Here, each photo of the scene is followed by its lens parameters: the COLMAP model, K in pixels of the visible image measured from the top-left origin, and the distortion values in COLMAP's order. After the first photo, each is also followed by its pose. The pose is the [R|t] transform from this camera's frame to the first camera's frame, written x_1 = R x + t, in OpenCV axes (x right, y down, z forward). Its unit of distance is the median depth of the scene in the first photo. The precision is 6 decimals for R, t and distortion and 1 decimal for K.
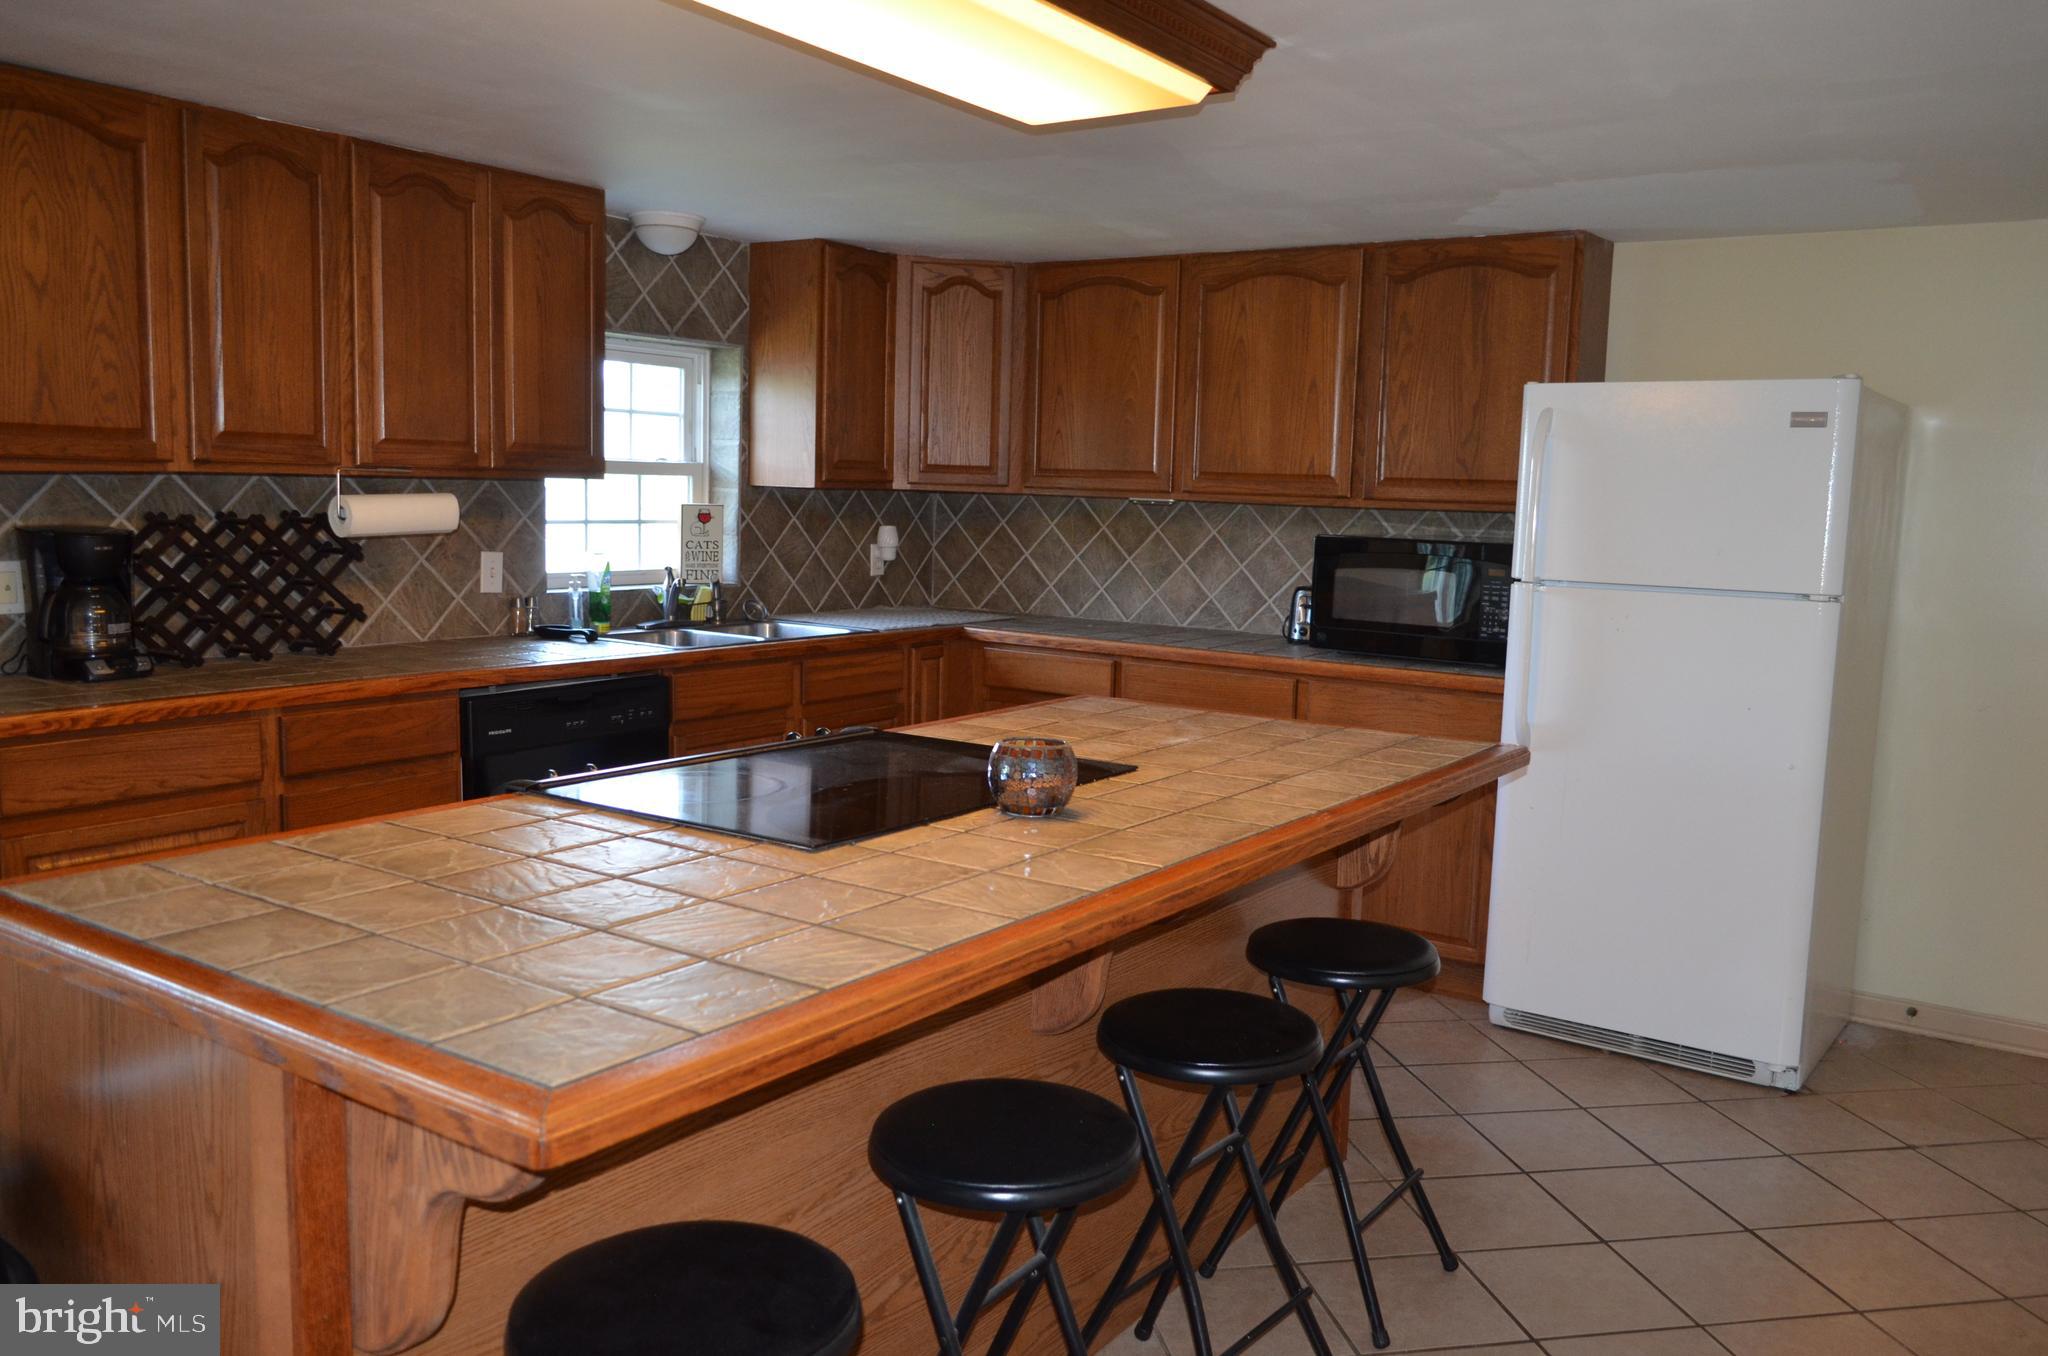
lens RADIAL K [[1582.2, 0, 1042.3], [0, 1582.2, 684.9], [0, 0, 1]] dist [-0.017818, 0.011709]
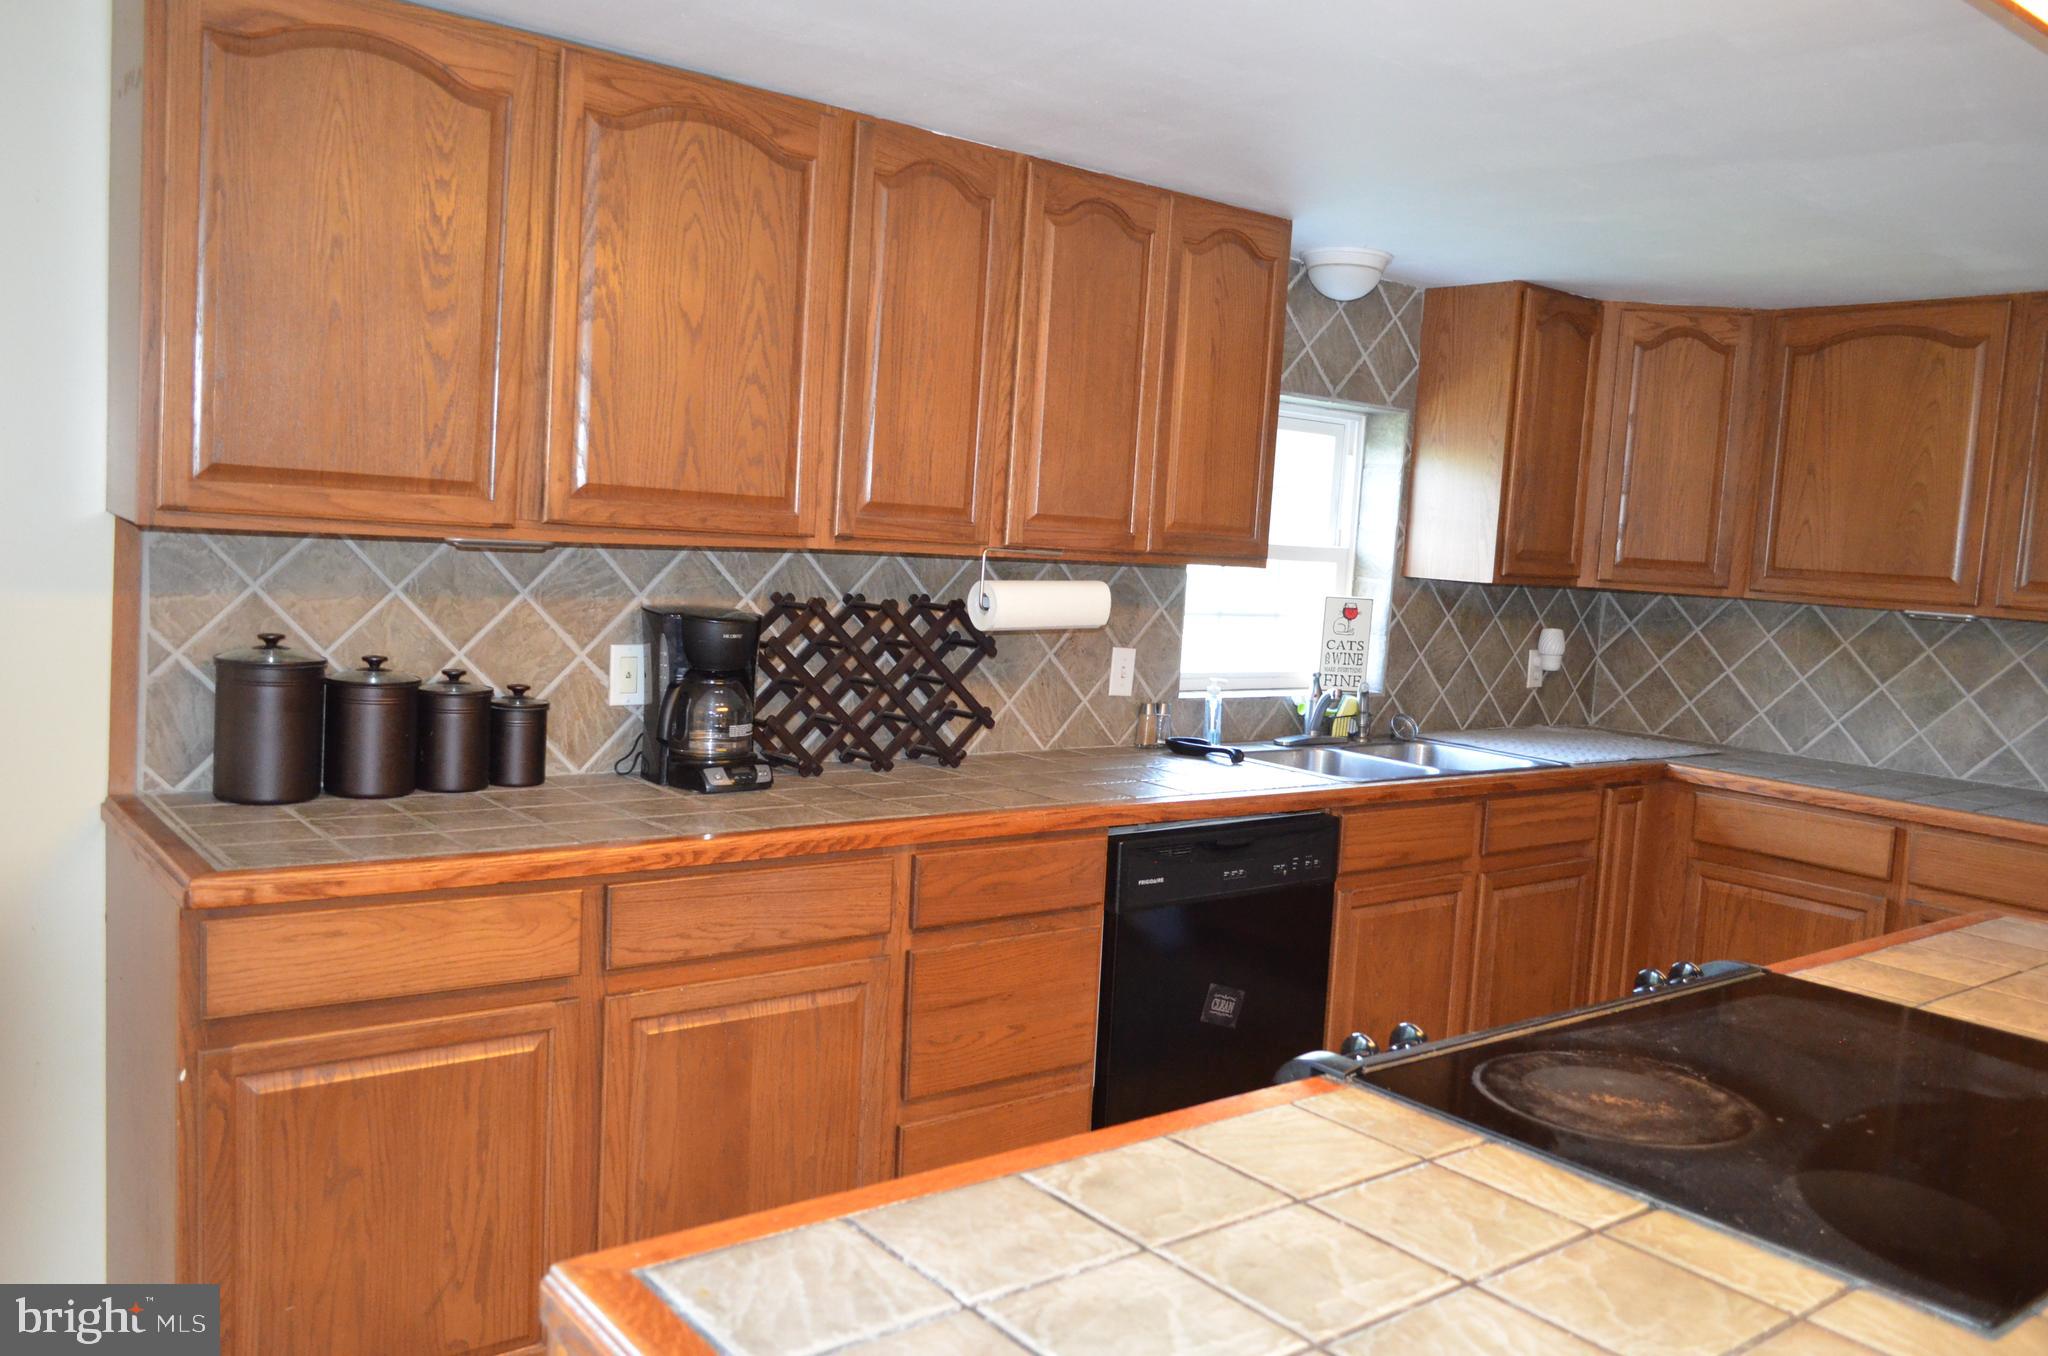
lens RADIAL K [[1582.2, 0, 1043.3], [0, 1582.2, 685.9], [0, 0, 1]] dist [-0.017818, 0.011709]
pose [[0.953146, 0.055805, -0.297320, -0.137133], [-0.068927, 0.997048, -0.033826, -0.032360], [0.294555, 0.052734, 0.954178, 0.179093]]
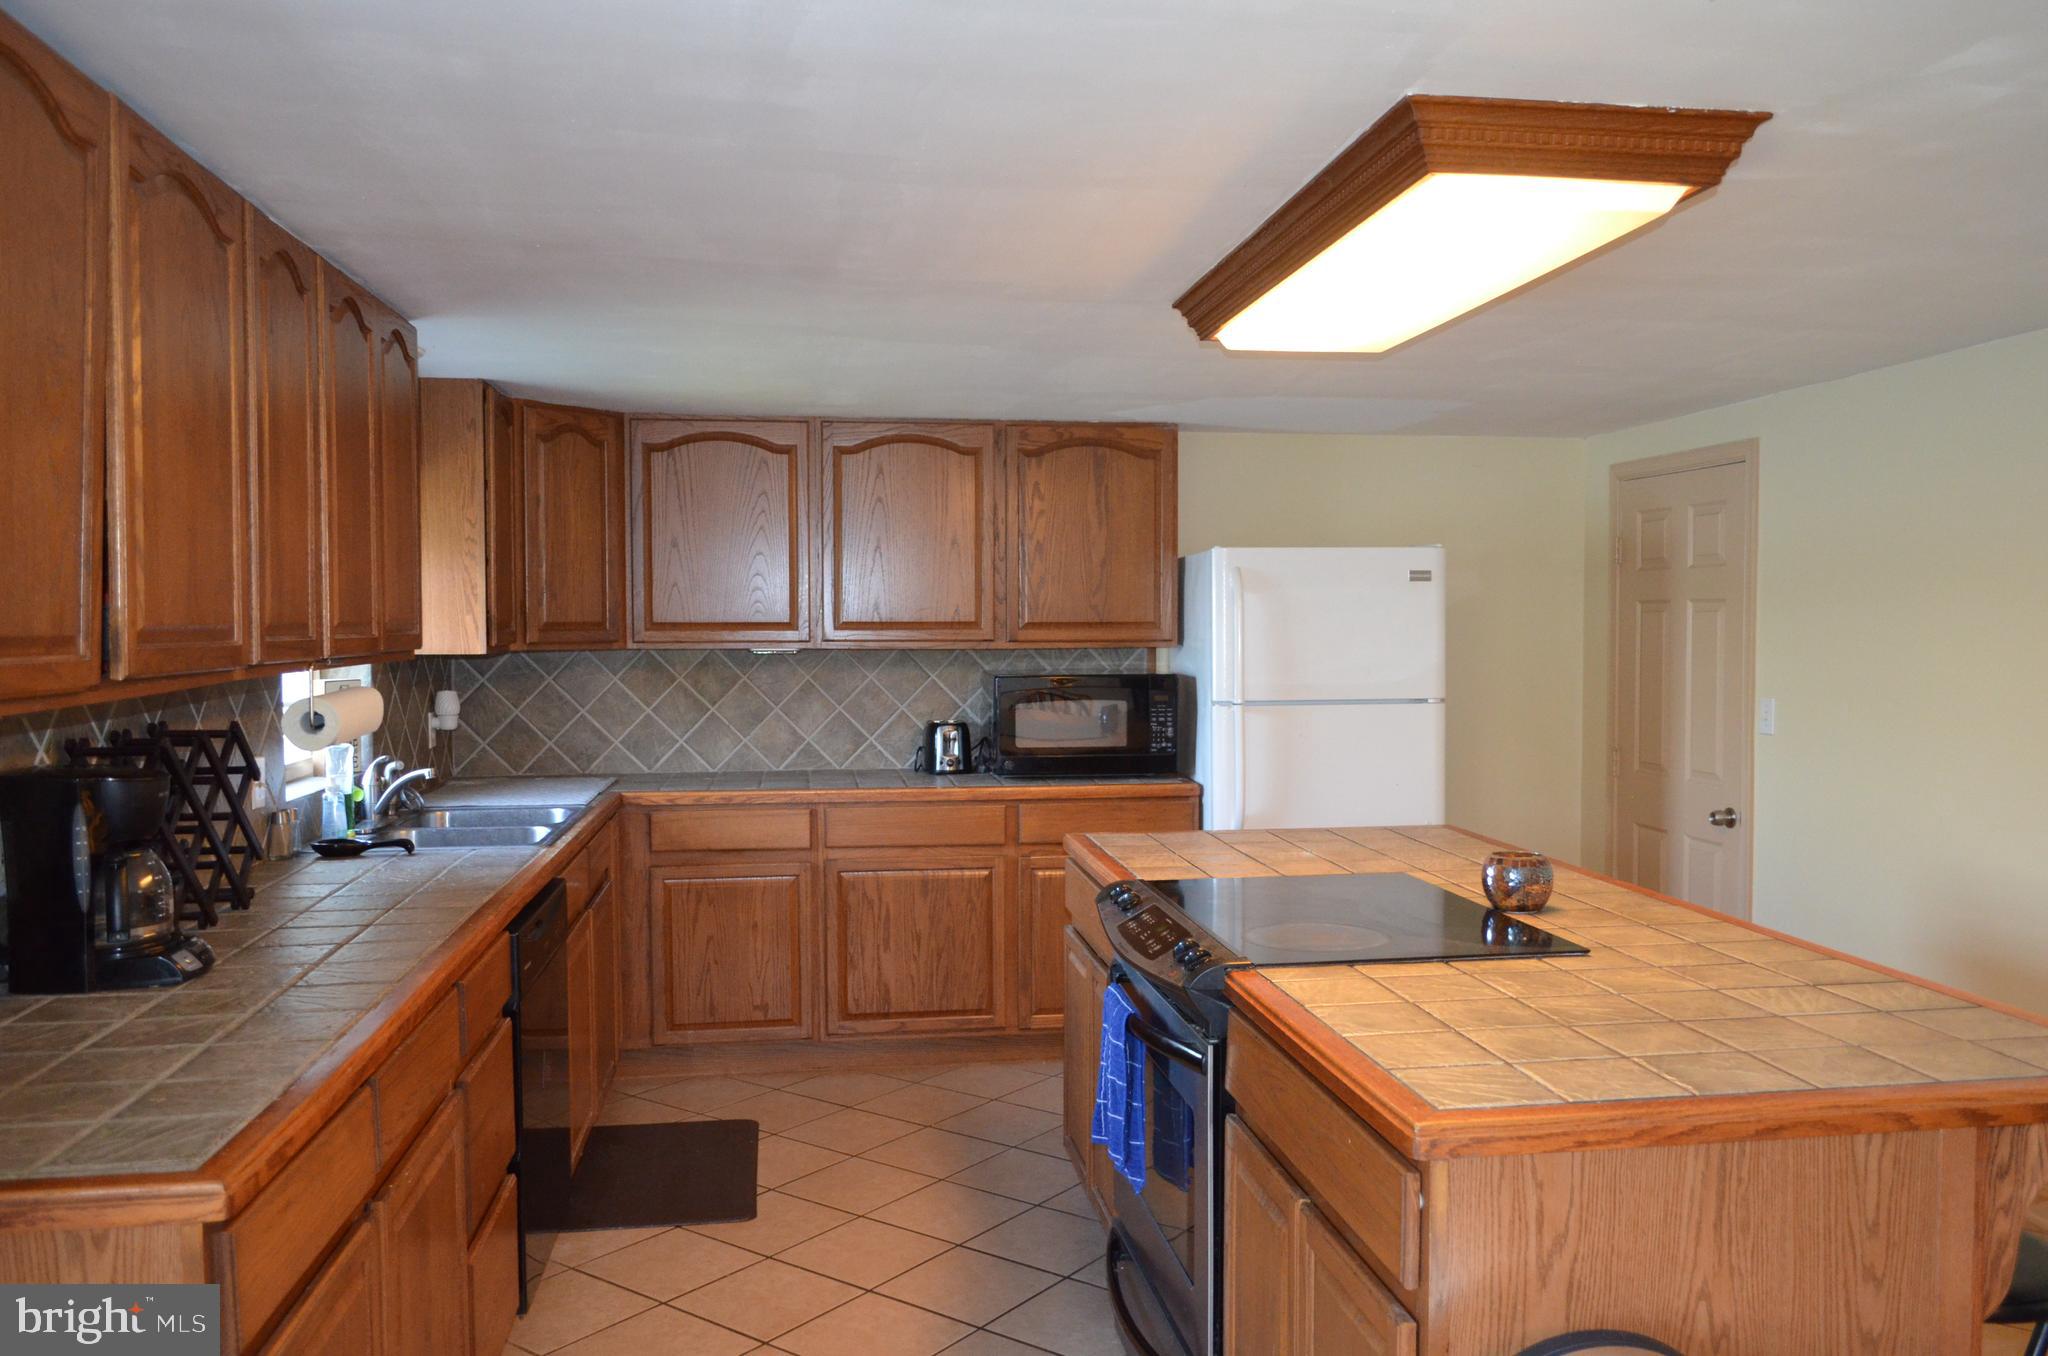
lens RADIAL K [[1582.2, 0, 1047.5], [0, 1582.2, 690.4], [0, 0, 1]] dist [-0.017818, 0.011709]
pose [[0.732586, -0.063195, 0.677735, -0.593918], [0.109031, 0.993719, -0.025196, -0.054571], [-0.671886, 0.092353, 0.734874, 0.156874]]
